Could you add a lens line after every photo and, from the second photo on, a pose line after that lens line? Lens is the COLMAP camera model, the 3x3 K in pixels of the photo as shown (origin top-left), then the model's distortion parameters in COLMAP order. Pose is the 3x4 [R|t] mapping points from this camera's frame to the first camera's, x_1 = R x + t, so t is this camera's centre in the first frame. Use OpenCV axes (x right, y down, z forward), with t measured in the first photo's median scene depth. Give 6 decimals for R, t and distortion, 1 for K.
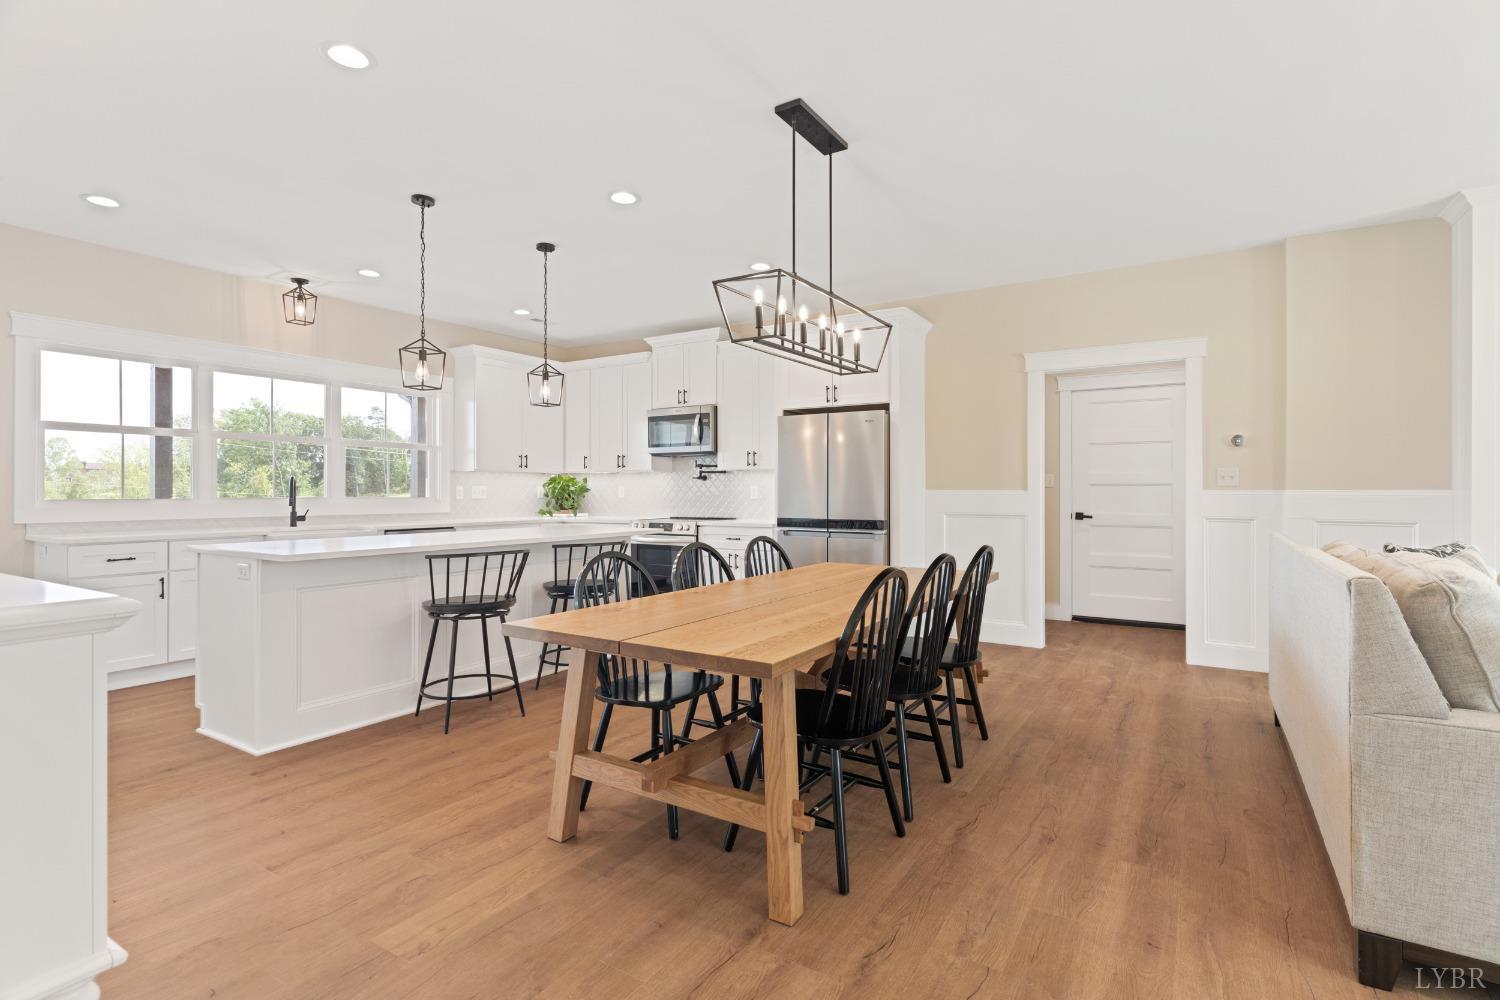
lens RADIAL K [[712.4, 0, 751.4], [0, 712.4, 494.1], [0, 0, 1]] dist [0.002400, -0.000538]
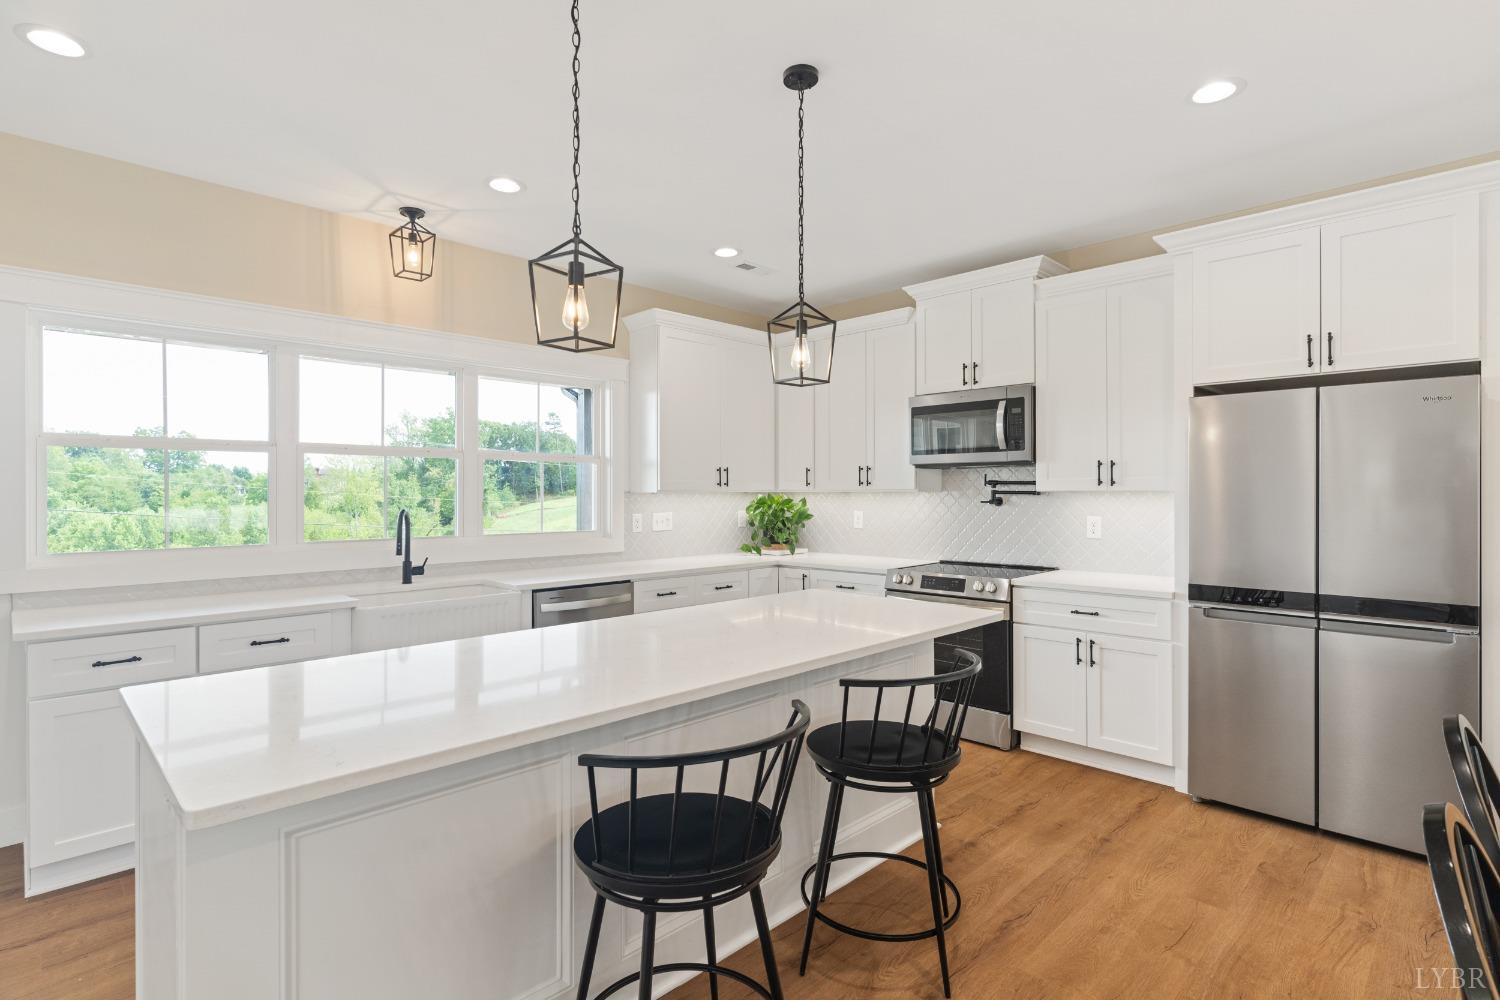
lens RADIAL K [[737.9, 0, 754.1], [0, 737.9, 497.8], [0, 0, 1]] dist [0.000764, 0.000139]
pose [[0.975926, -0.000738, -0.218099, -0.170168], [0.001514, 0.999993, 0.003391, -0.035882], [0.218095, -0.003639, 0.975921, 0.388129]]
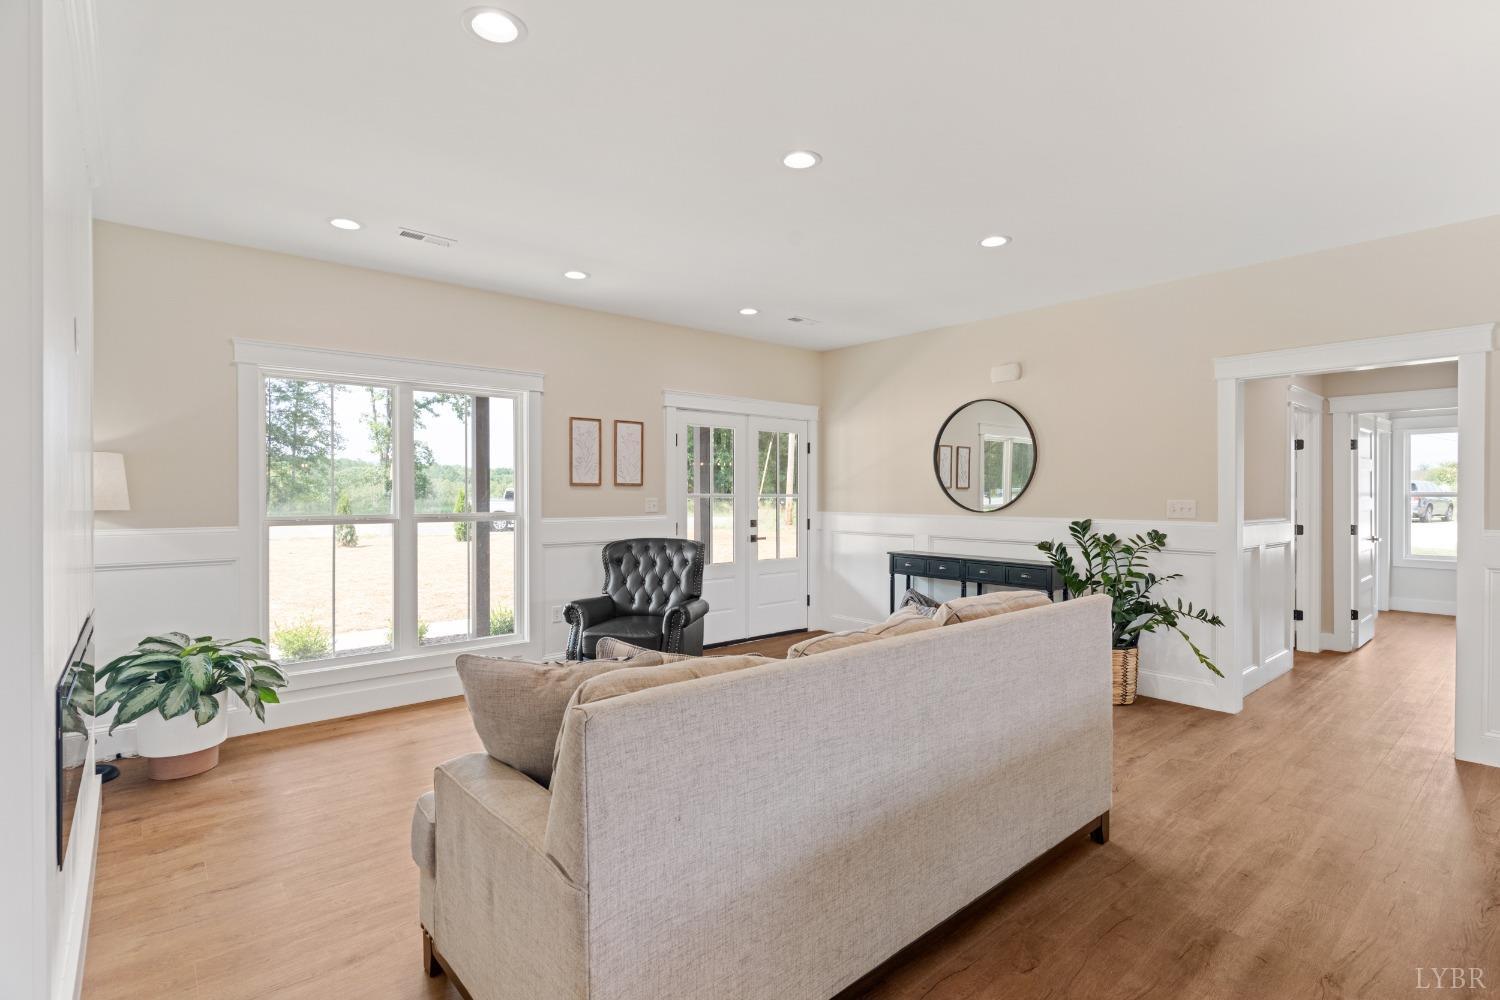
lens RADIAL K [[712.4, 0, 754.5], [0, 712.4, 495.9], [0, 0, 1]] dist [0.002400, -0.000538]
pose [[-0.956580, 0.001693, 0.291464, 0.353959], [0.003243, 0.999983, 0.004835, -0.037559], [-0.291451, 0.005571, -0.956570, 0.862024]]
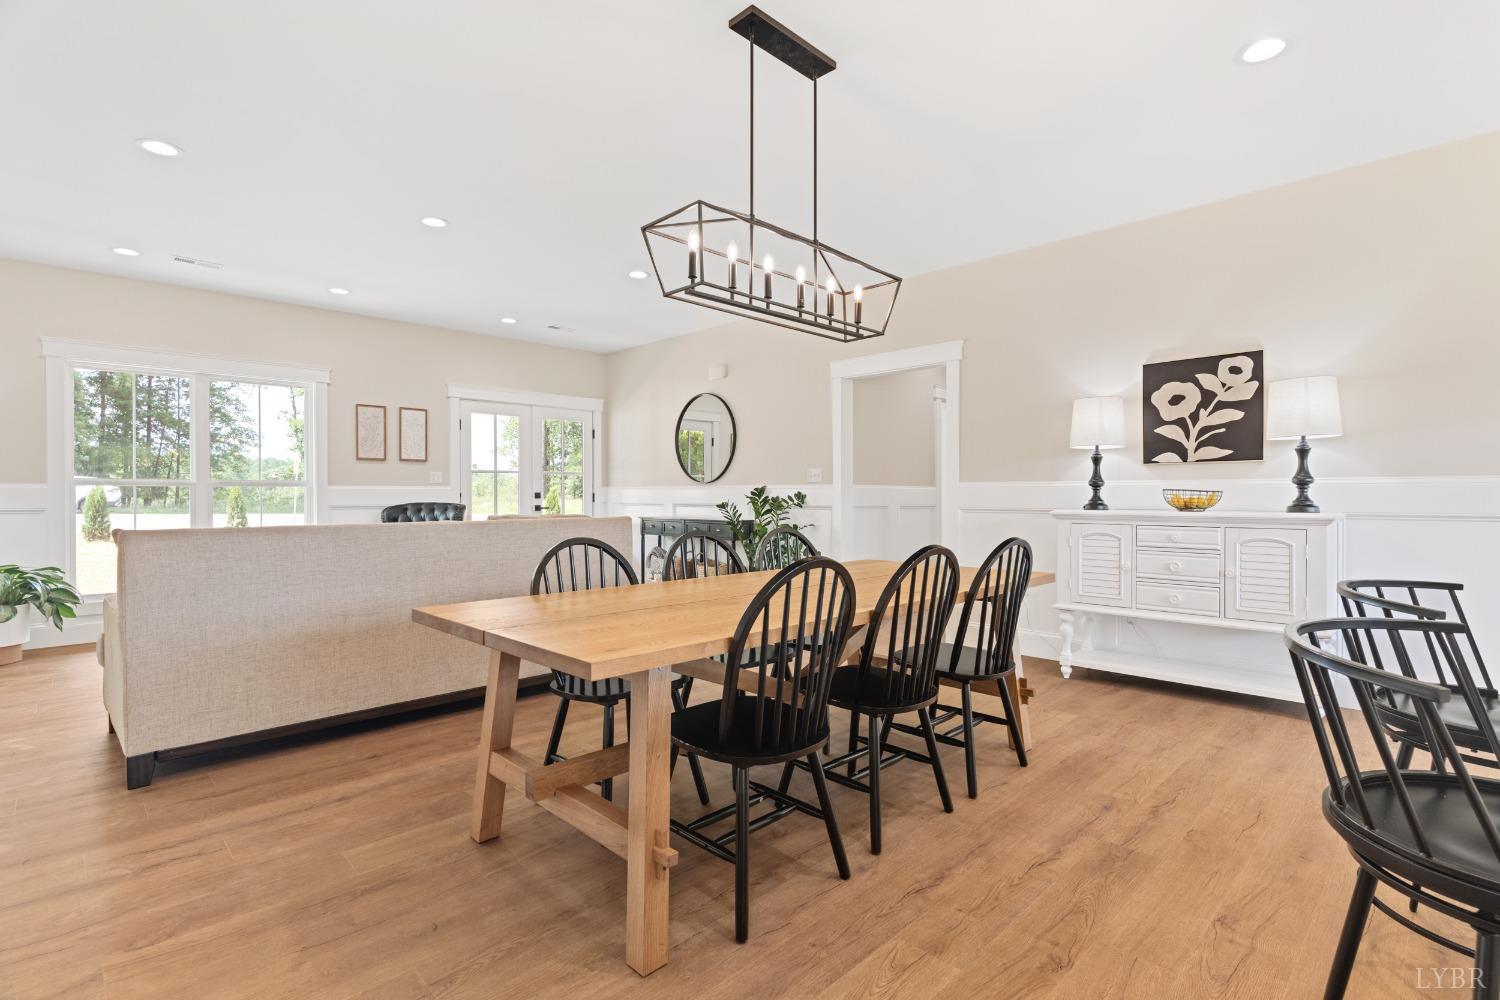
lens RADIAL K [[712.4, 0, 753.5], [0, 712.4, 497.7], [0, 0, 1]] dist [0.002400, -0.000538]
pose [[-0.975009, 0.002256, 0.222153, -0.037891], [0.003708, 0.999974, 0.006118, 0.011037], [-0.222133, 0.006789, -0.974993, 1.023452]]
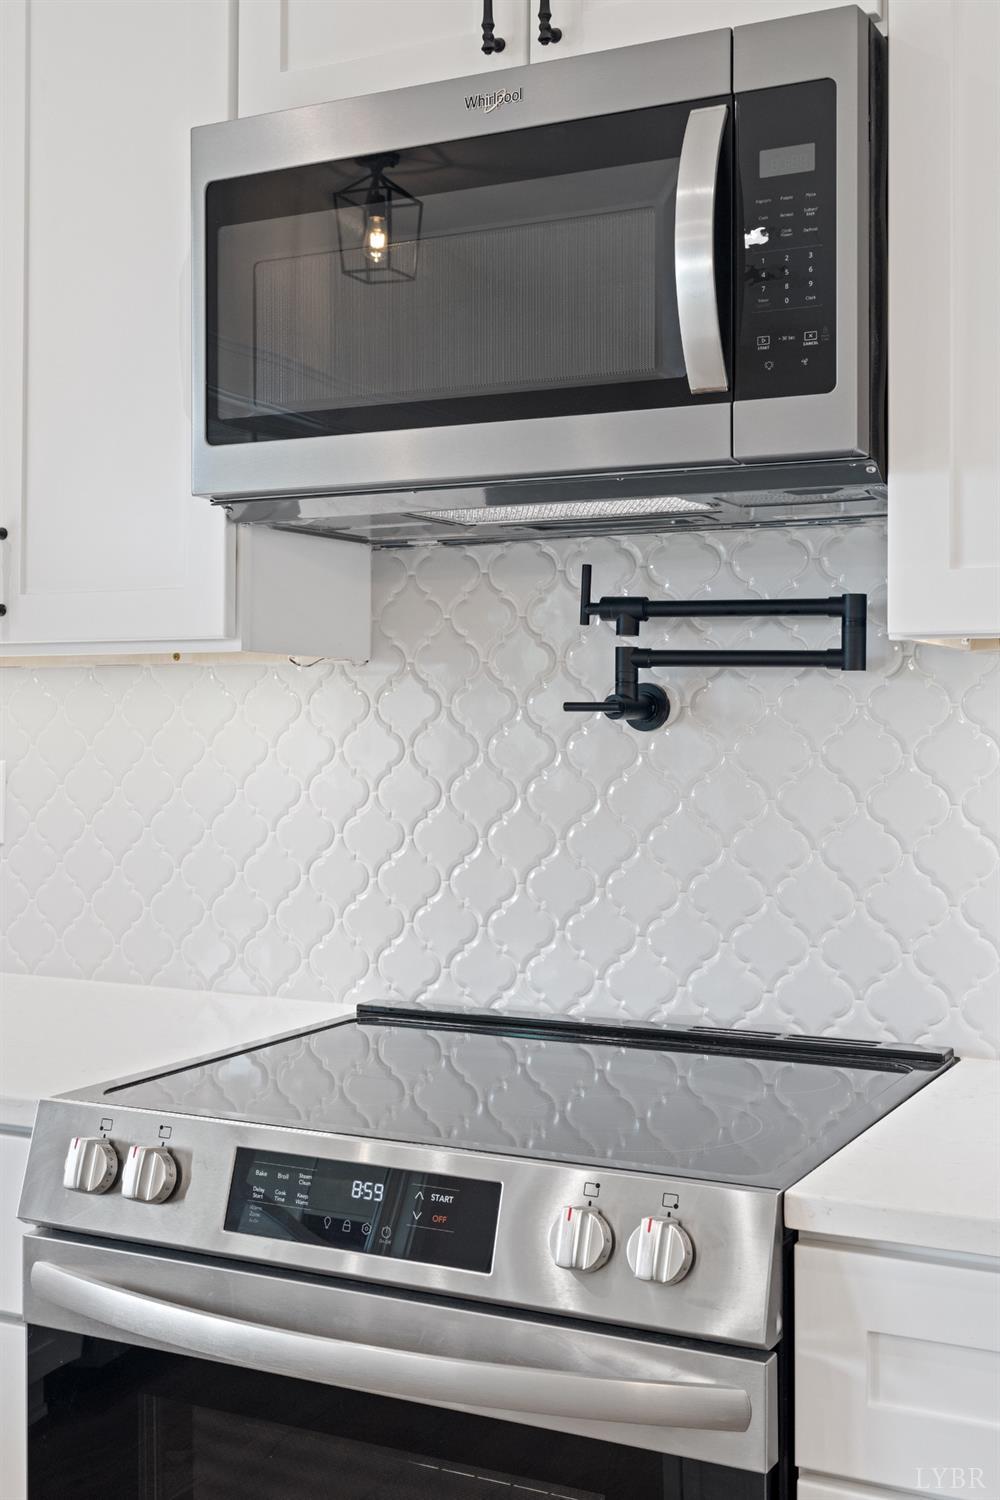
lens RADIAL K [[1804.5, 0, 517.3], [0, 1804.5, 721.0], [0, 0, 1]] dist [-0.004047, 0.000000]
pose [[0.995301, 0.007855, 0.096515, -0.150006], [-0.007408, 0.999960, -0.004993, -0.023146], [-0.096551, 0.004255, 0.995319, 0.864219]]
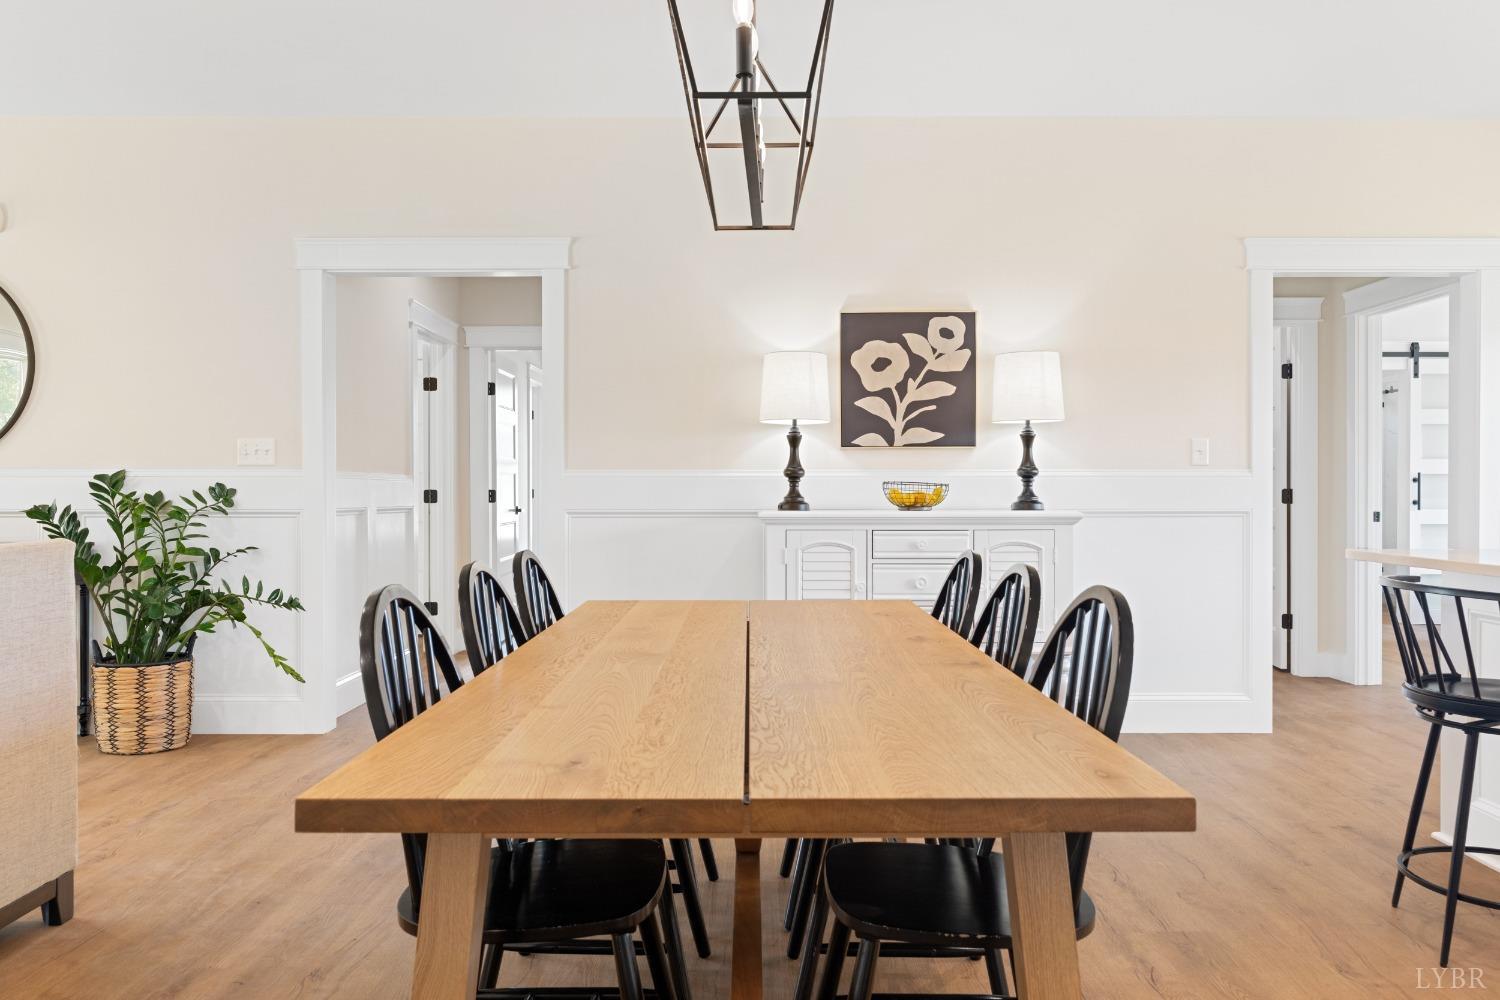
lens RADIAL K [[1169.2, 0, 756.3], [0, 1169.2, 499.8], [0, 0, 1]] dist [0.007435, -0.008611]
pose [[-0.844838, 0.007698, -0.534967, 0.282525], [0.000681, 0.999911, 0.013312, 0.010249], [0.535022, 0.010882, -0.844768, 0.929394]]
